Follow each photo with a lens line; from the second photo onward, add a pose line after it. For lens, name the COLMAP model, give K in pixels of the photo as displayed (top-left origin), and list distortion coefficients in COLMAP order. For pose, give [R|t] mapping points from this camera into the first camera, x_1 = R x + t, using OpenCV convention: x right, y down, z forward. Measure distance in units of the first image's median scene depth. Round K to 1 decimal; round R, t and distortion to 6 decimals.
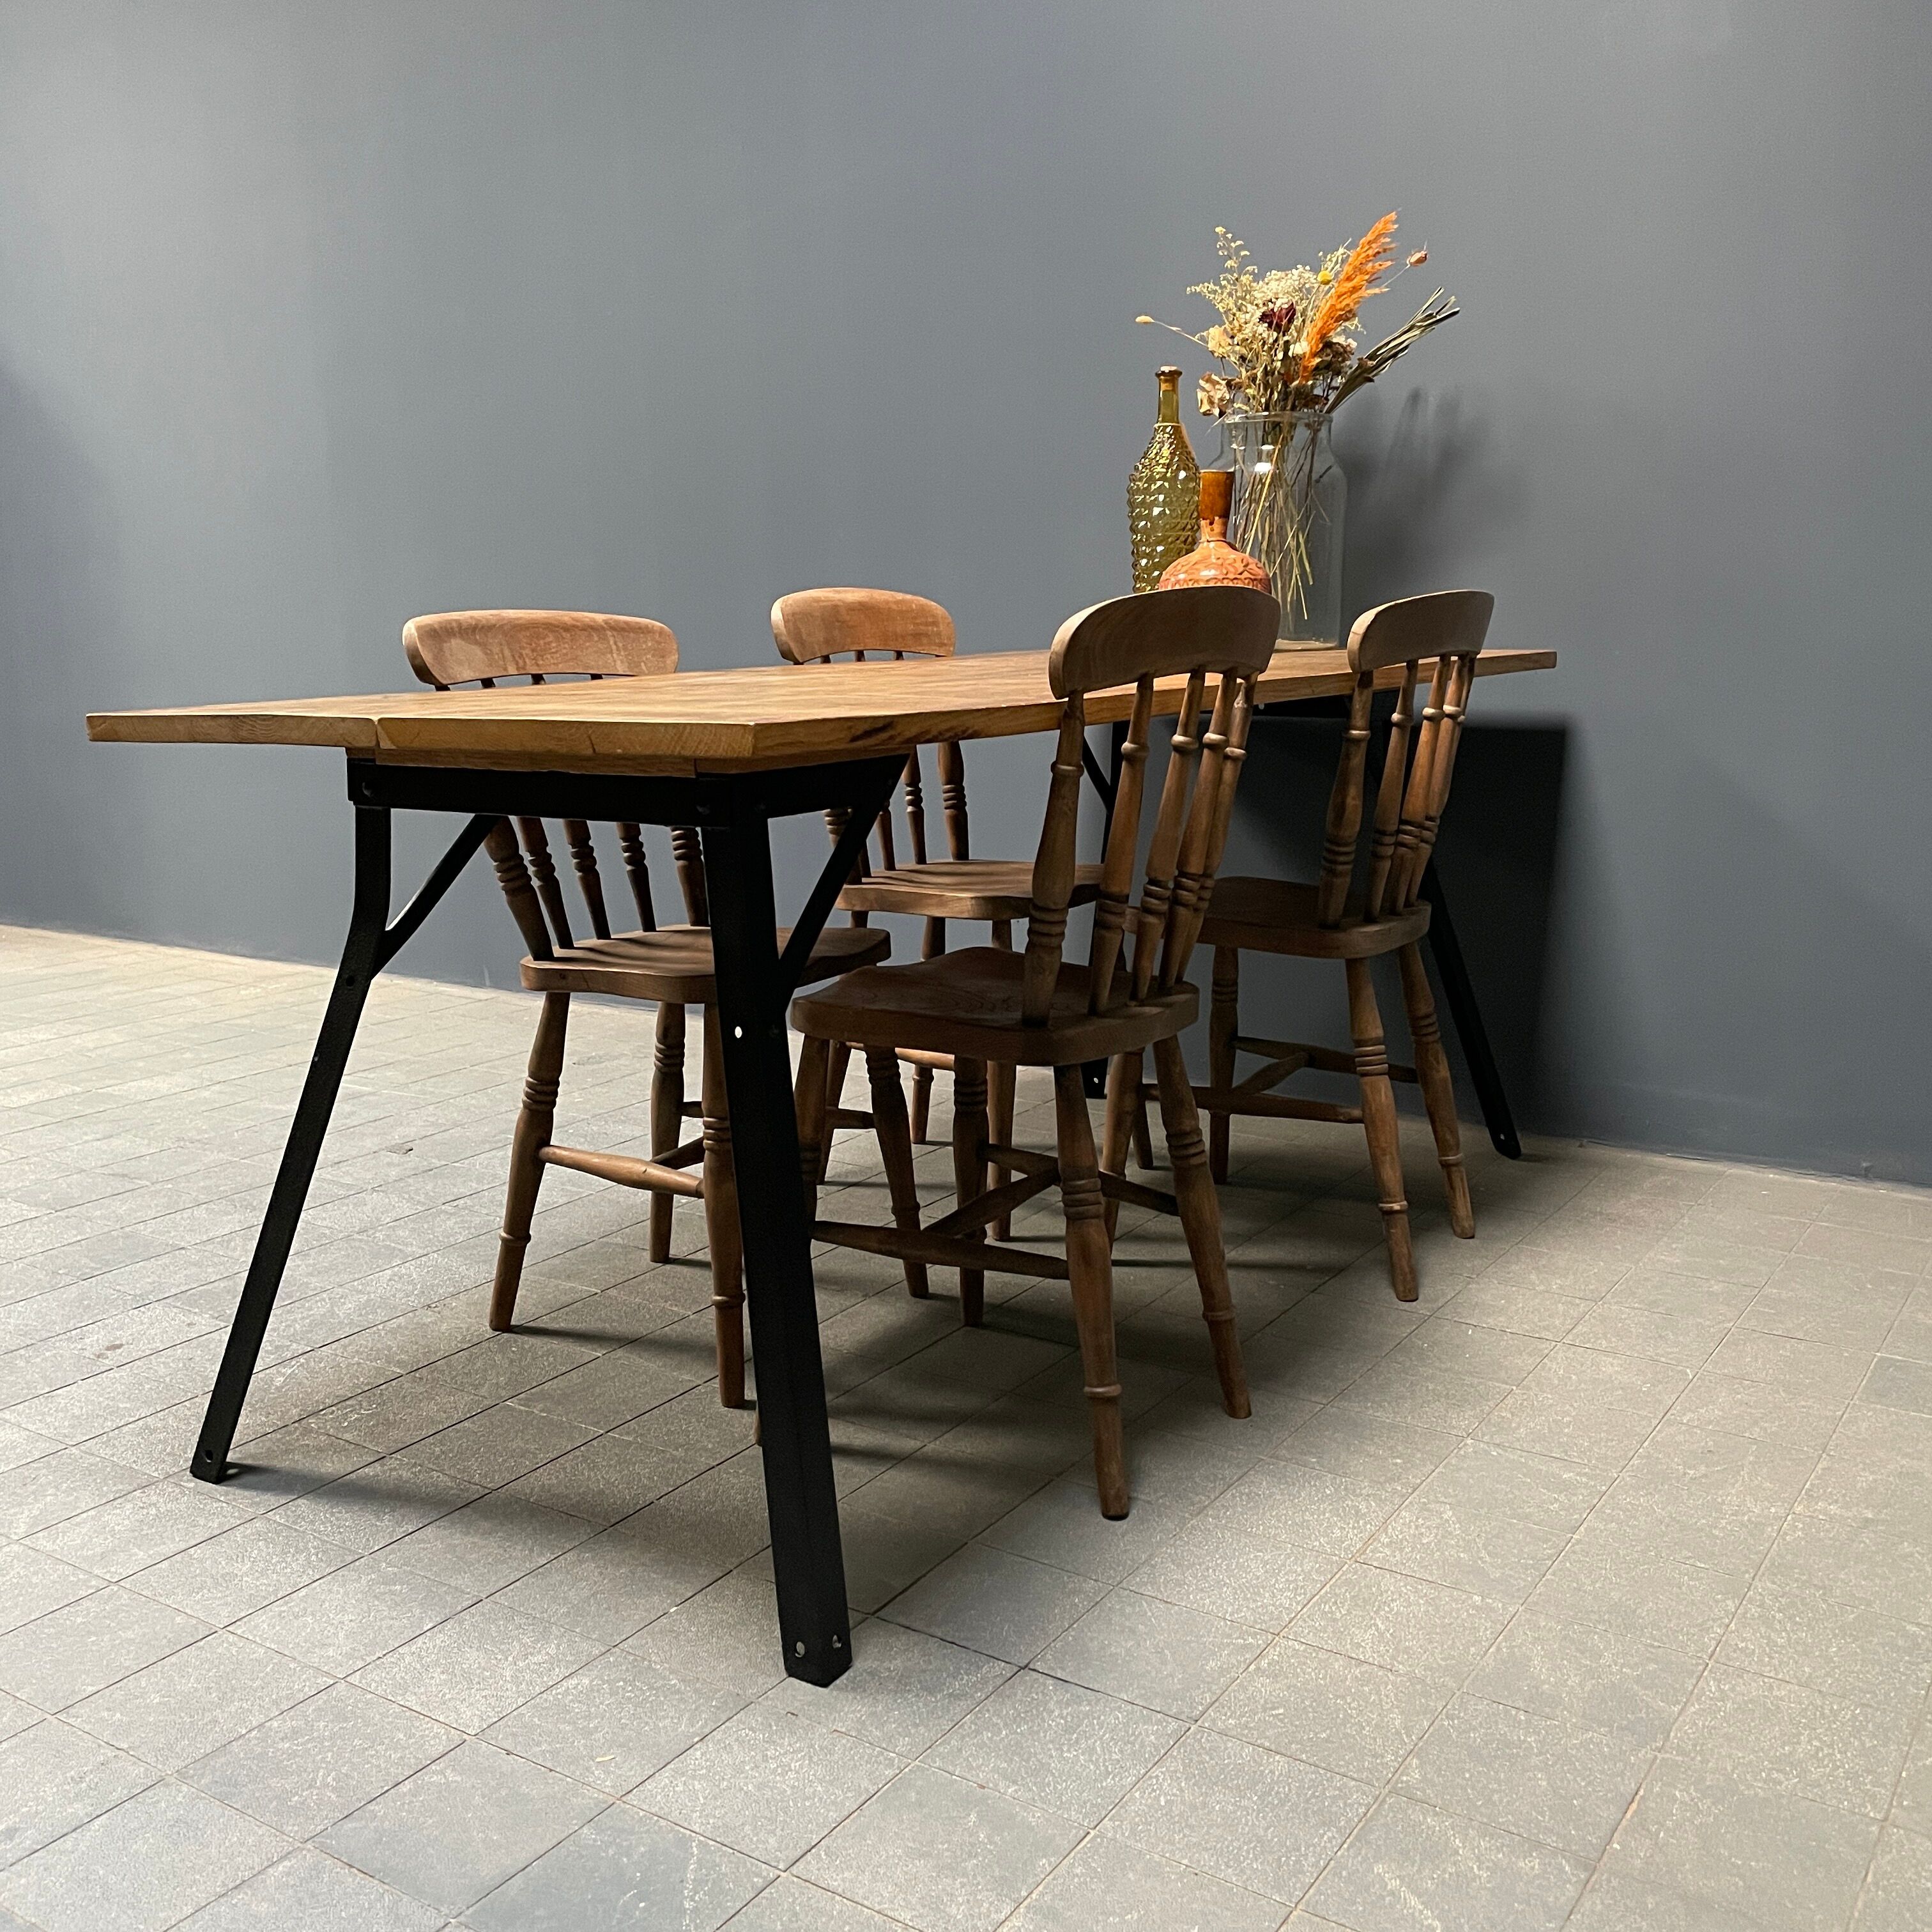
lens RADIAL K [[1947.0, 0, 966.0], [0, 1947.0, 966.0], [0, 0, 1]] dist [0.089719, -0.122031]
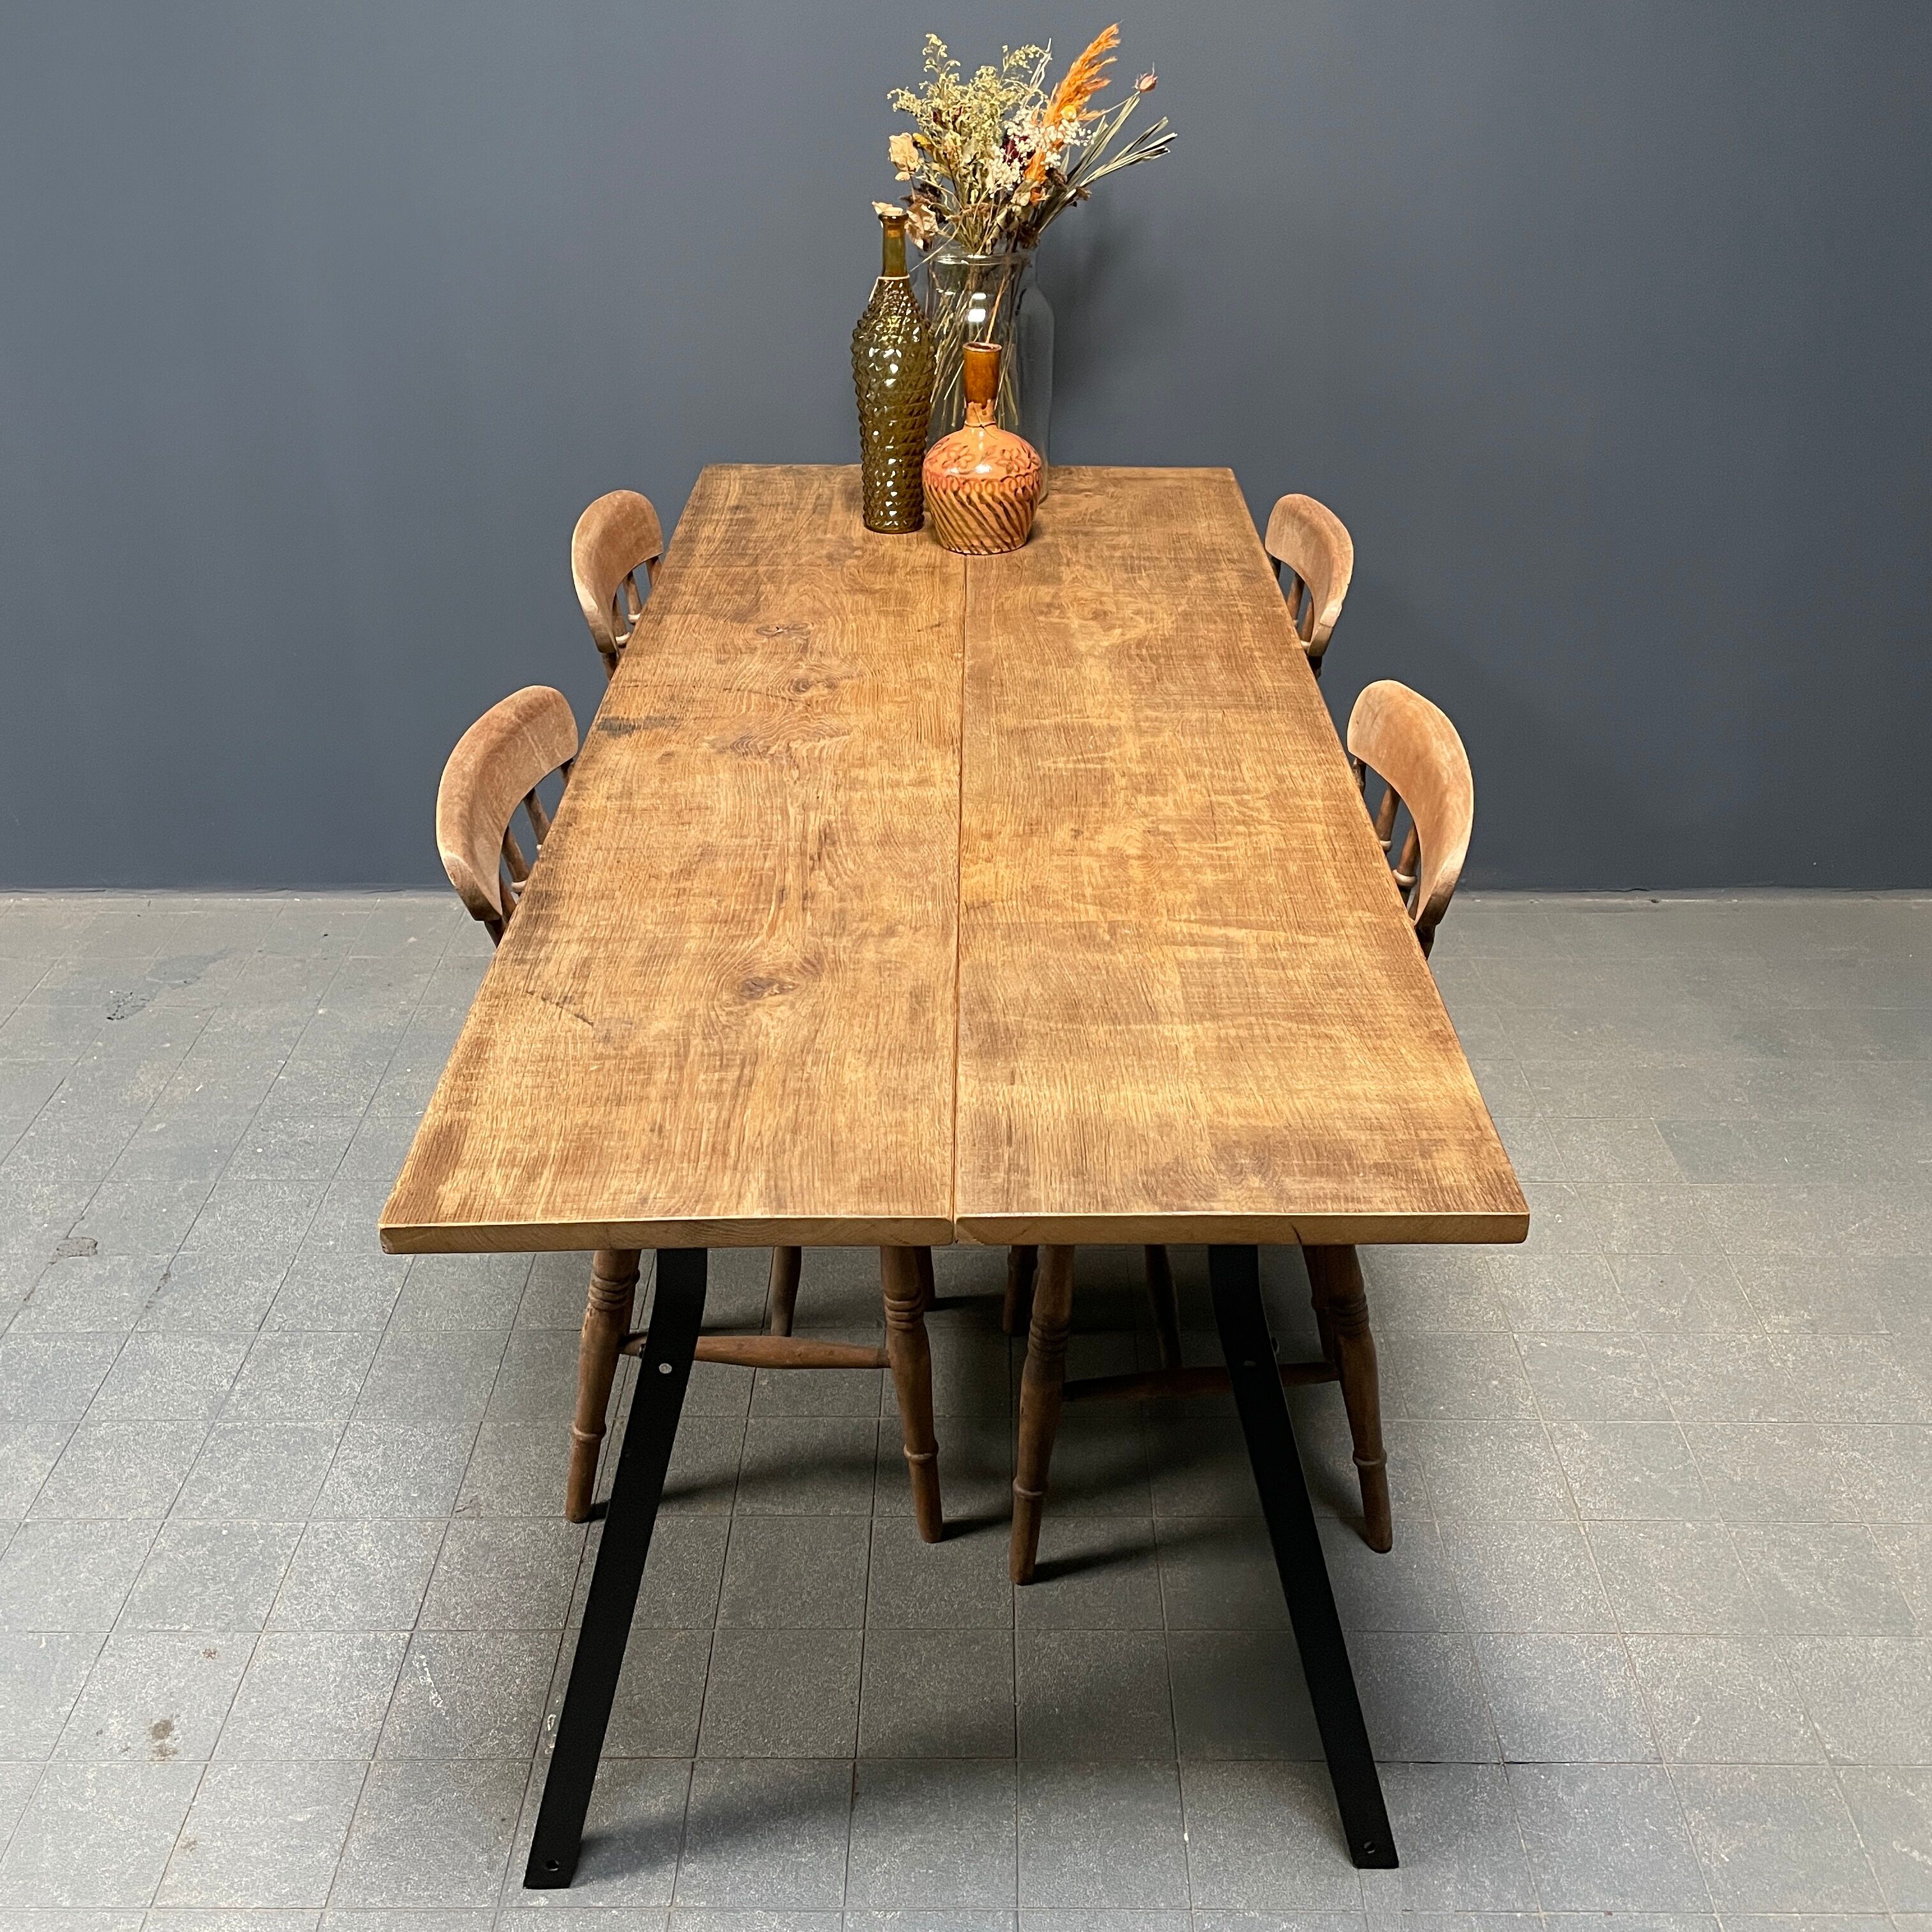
lens RADIAL K [[1951.2, 0, 963.7], [0, 1951.2, 962.3], [0, 0, 1]] dist [0.089066, -0.119993]
pose [[0.838422, -0.262256, 0.477777, -0.504610], [0.093555, 0.932860, 0.347880, -0.393012], [-0.536932, -0.246971, 0.806665, 0.255571]]
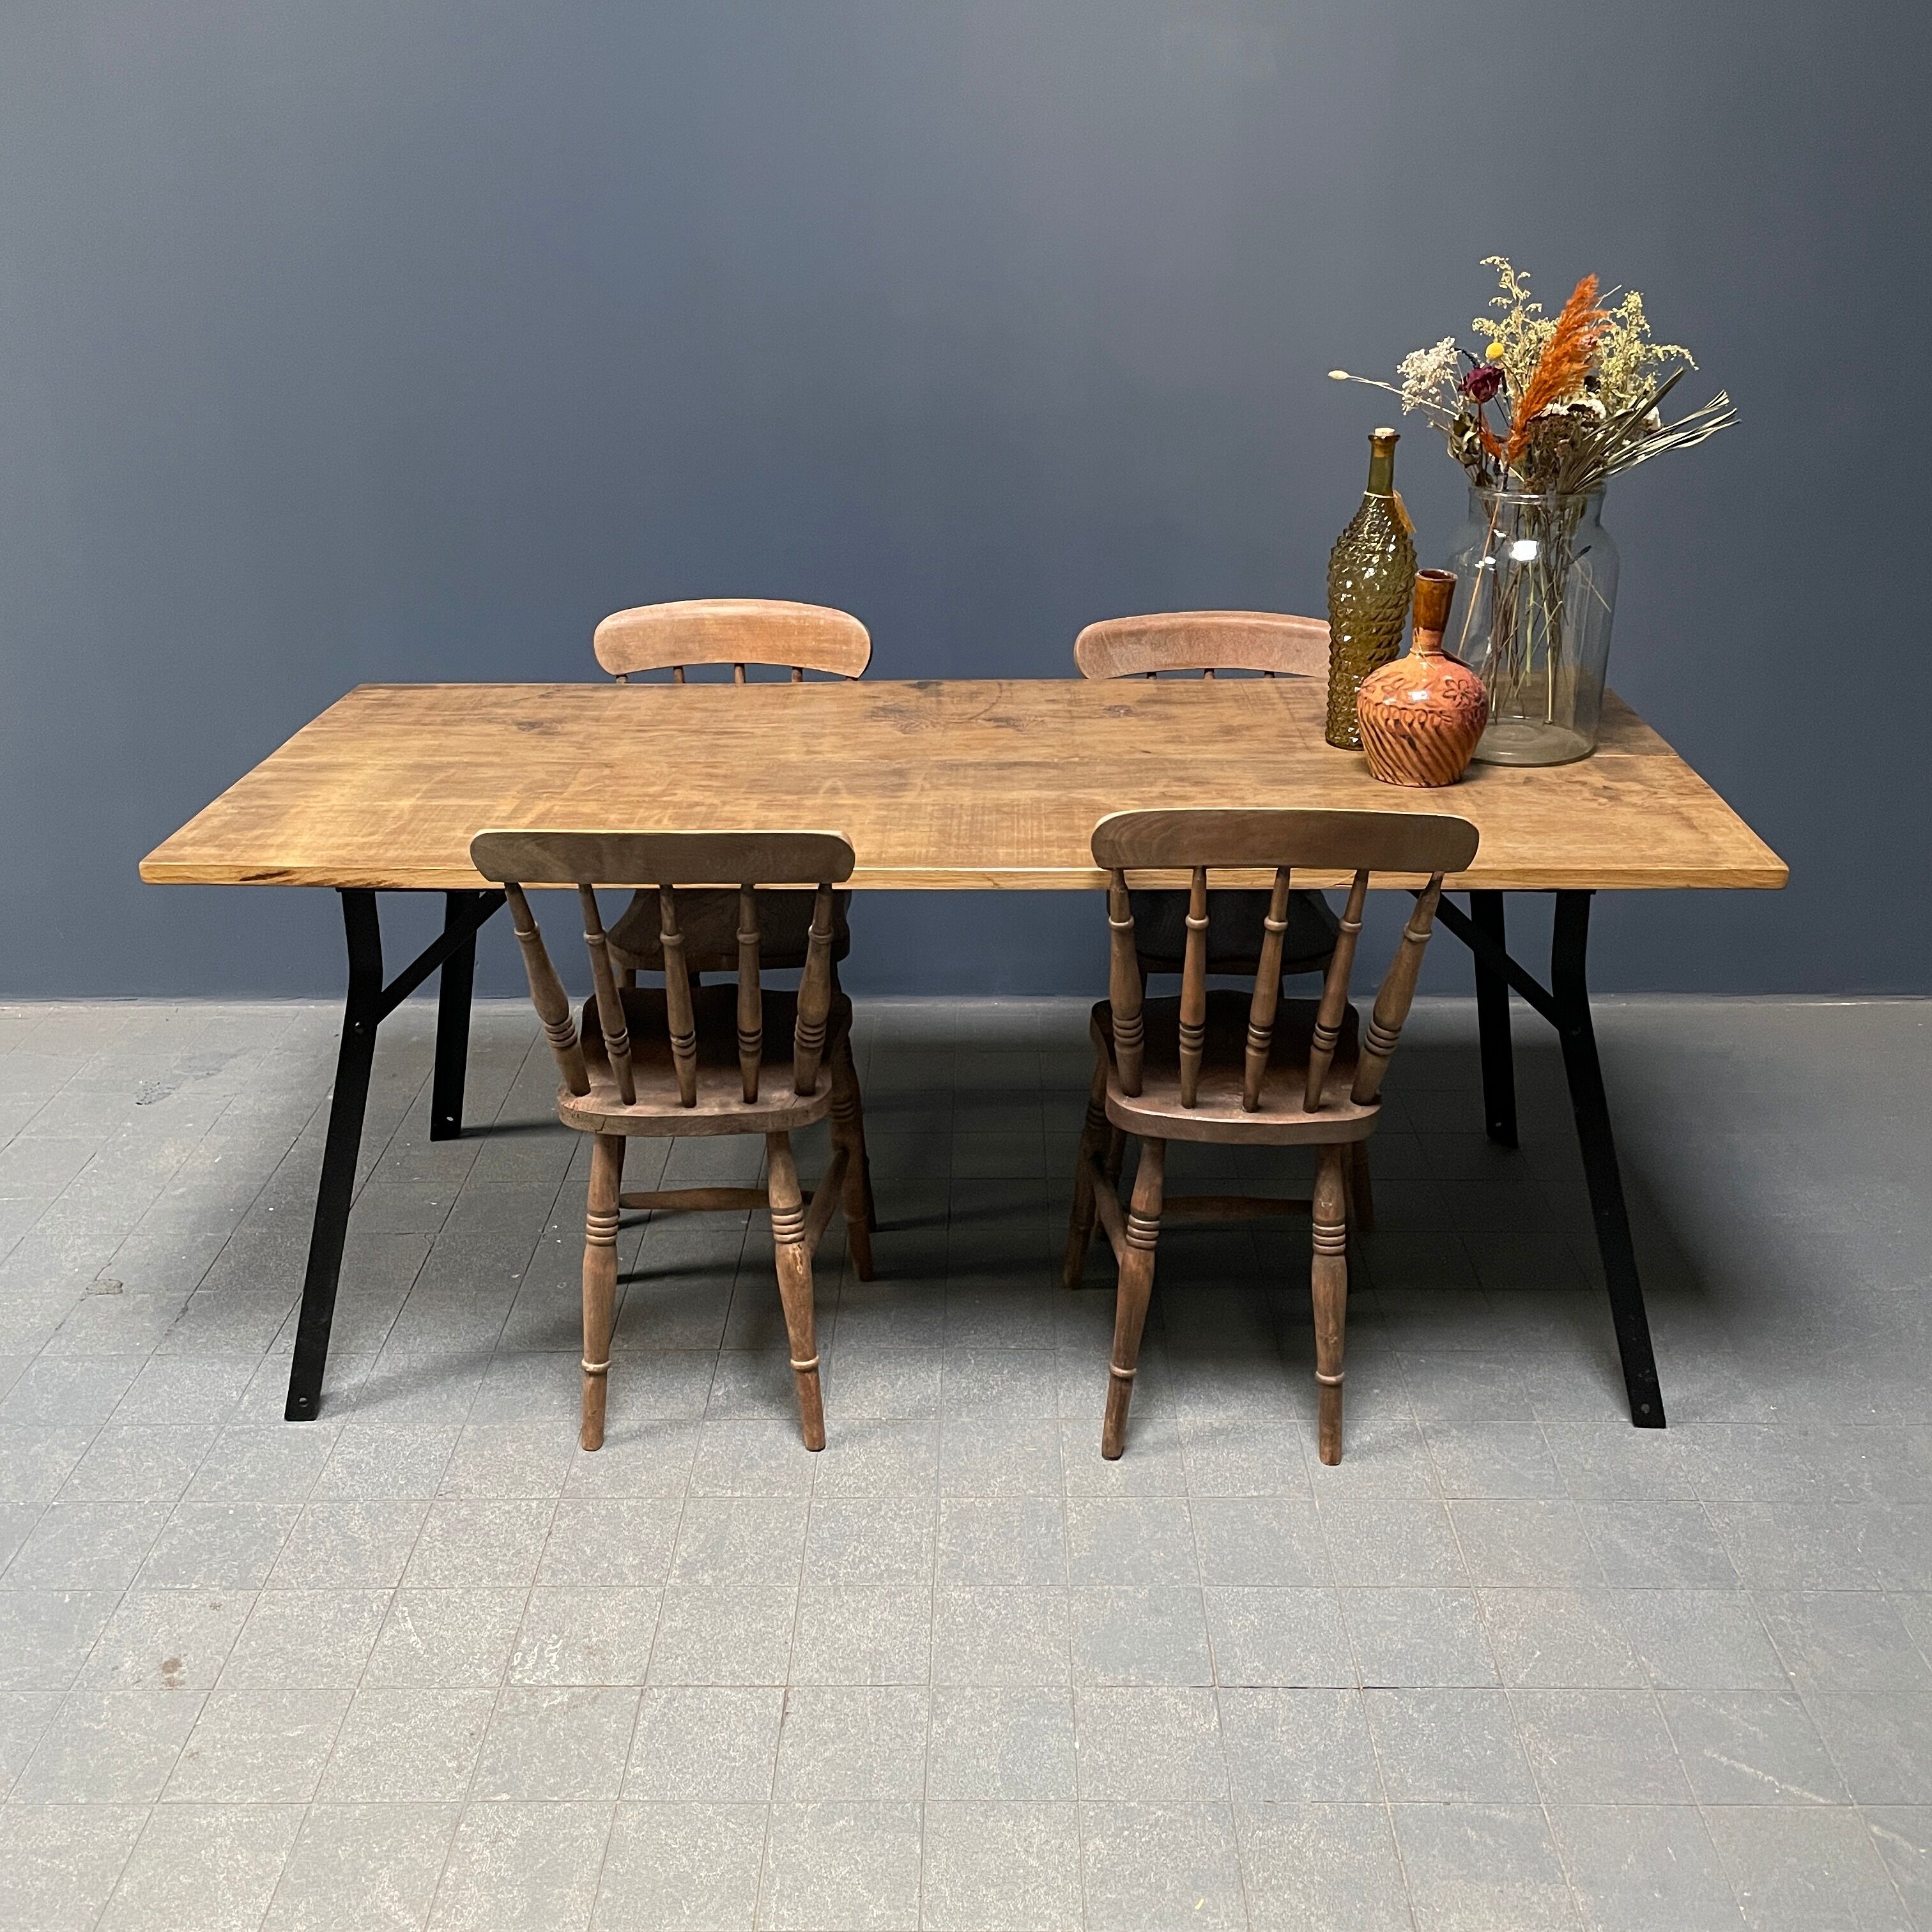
lens RADIAL K [[1947.0, 0, 966.0], [0, 1947.0, 966.0], [0, 0, 1]] dist [0.089719, -0.122031]
pose [[0.839289, -0.210437, 0.501309, -0.561132], [0.095938, 0.964910, 0.244426, -0.341138], [-0.535155, -0.157049, 0.830027, 0.093071]]
